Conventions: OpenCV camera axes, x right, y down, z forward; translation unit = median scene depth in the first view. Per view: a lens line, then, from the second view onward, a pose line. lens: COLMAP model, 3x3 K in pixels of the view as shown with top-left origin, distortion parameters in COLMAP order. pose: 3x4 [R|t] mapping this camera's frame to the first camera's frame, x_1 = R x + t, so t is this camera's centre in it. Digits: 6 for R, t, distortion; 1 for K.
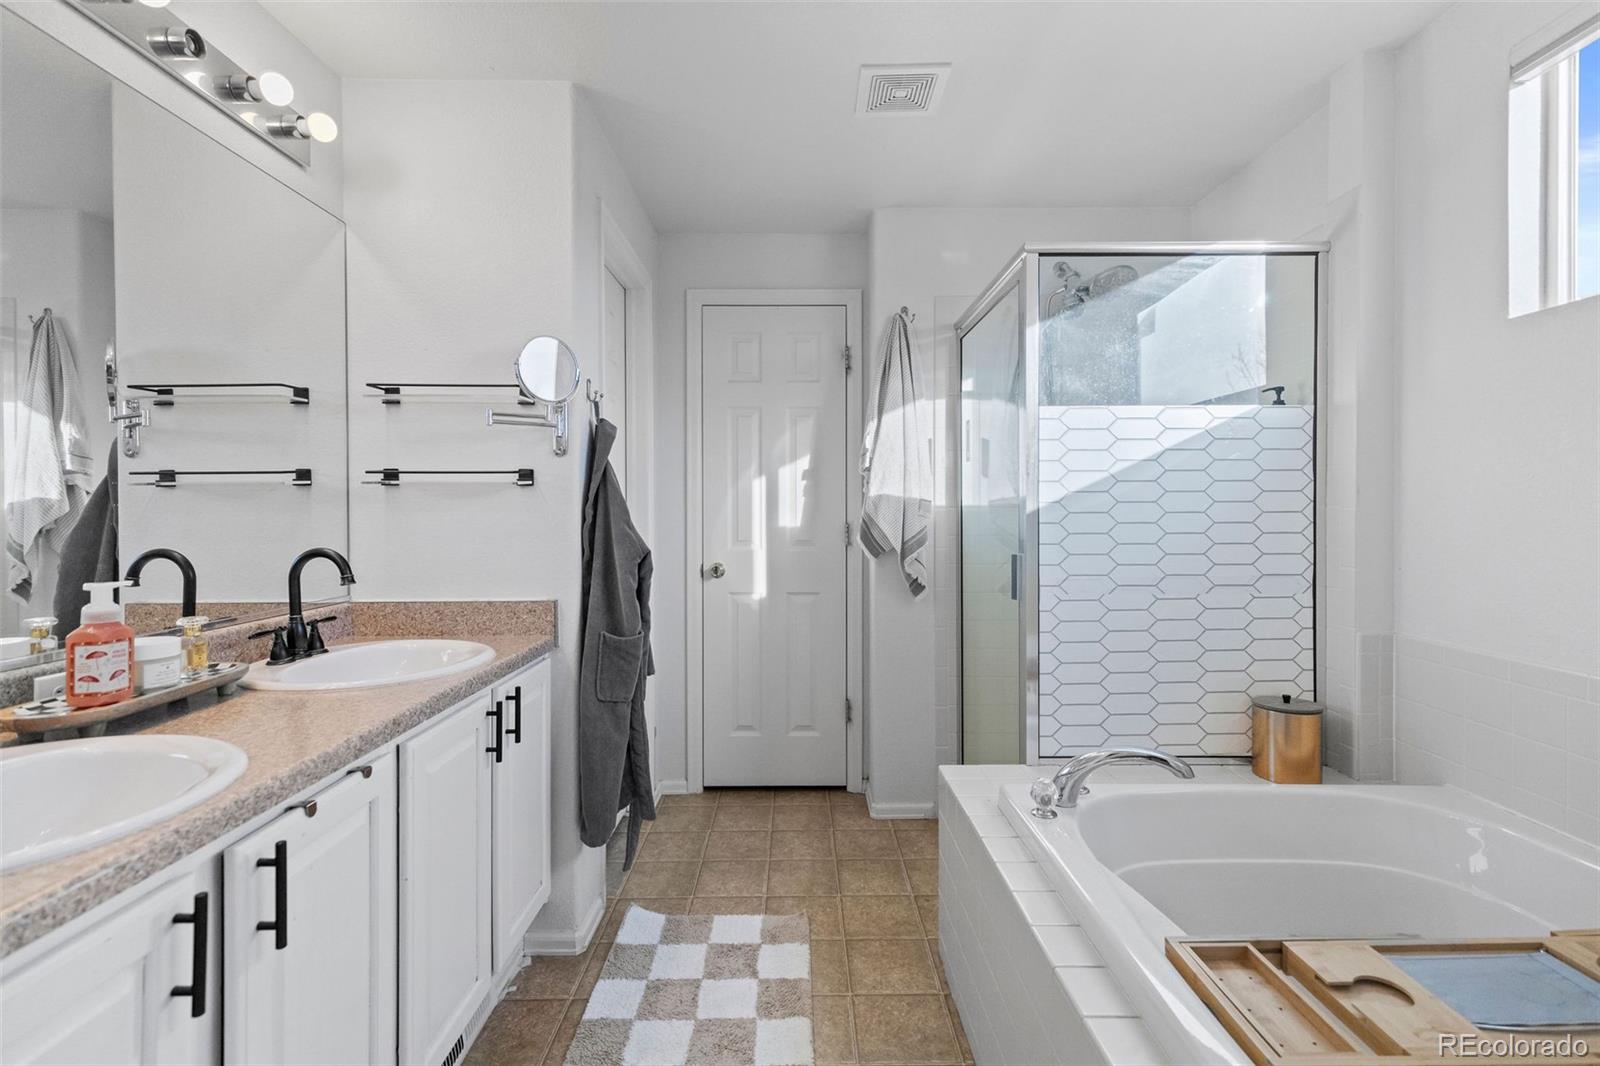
lens RADIAL K [[724.5, 0, 794.8], [0, 724.5, 520.0], [0, 0, 1]] dist [0.011145, 0.000020]
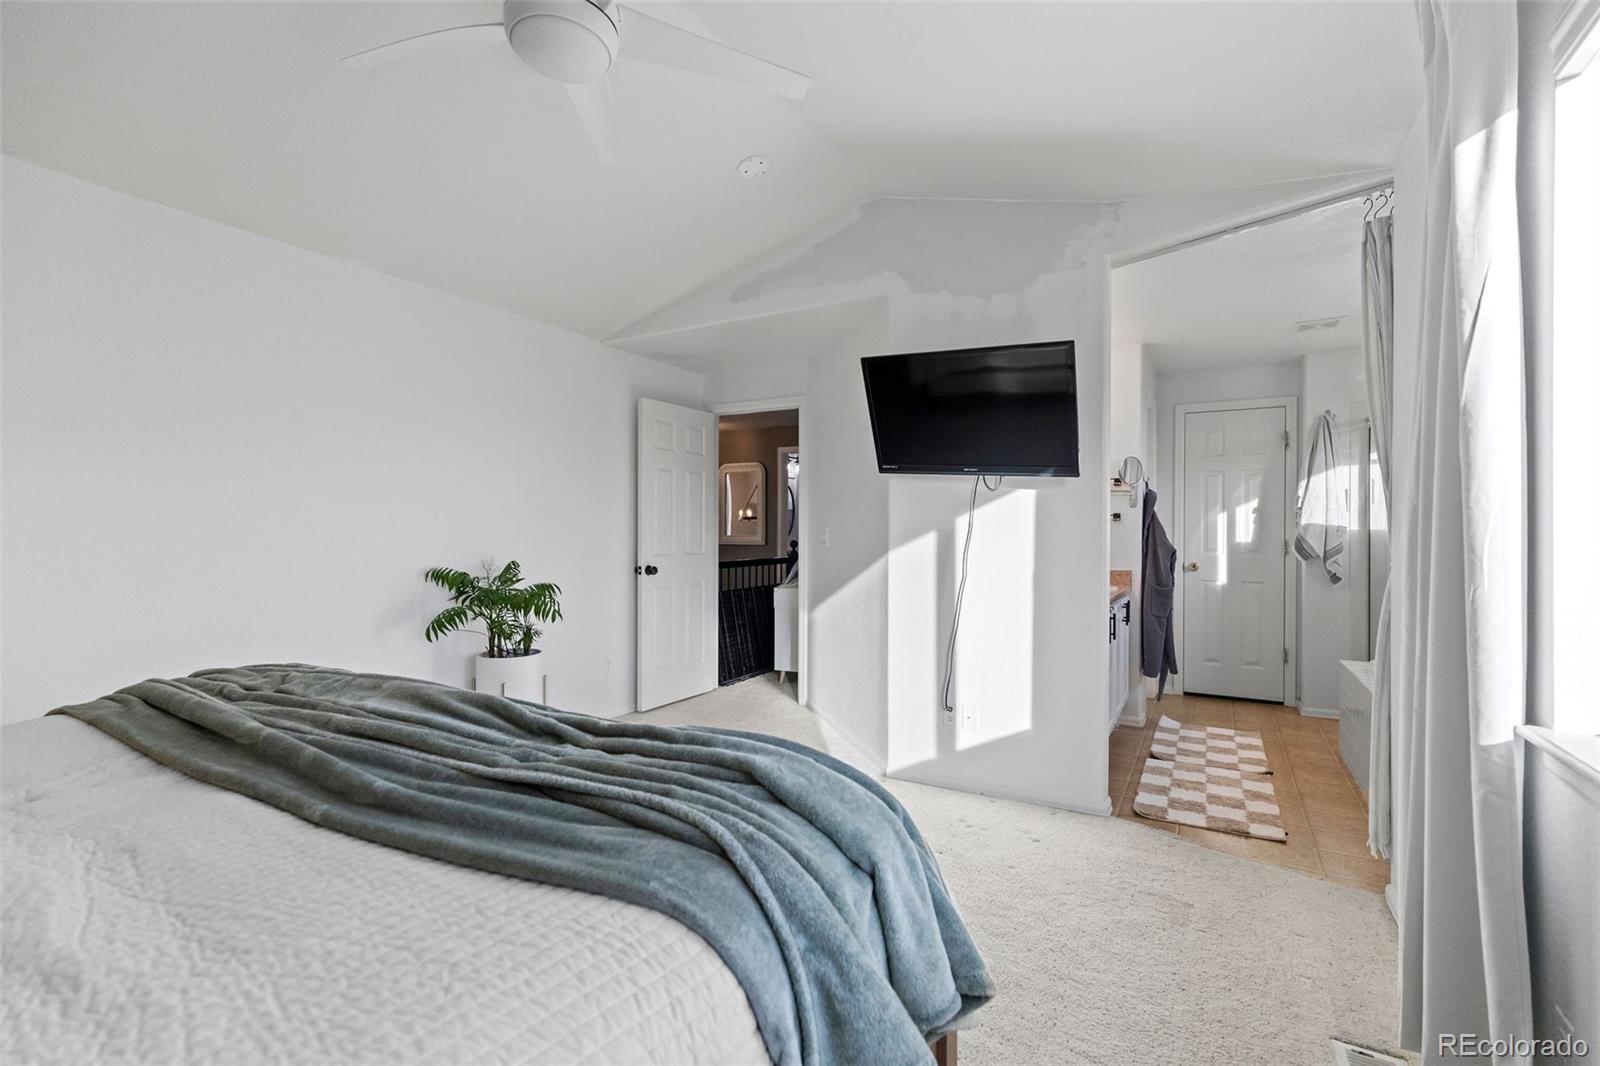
lens RADIAL K [[718.9, 0, 800.0], [0, 718.9, 533.0], [0, 0, 1]] dist [0.011485, 0.000053]
pose [[0.867224, 0.007027, -0.497868, -0.071880], [-0.011784, 0.999910, -0.006413, 0.012773], [0.497778, 0.011428, 0.867229, -1.051168]]
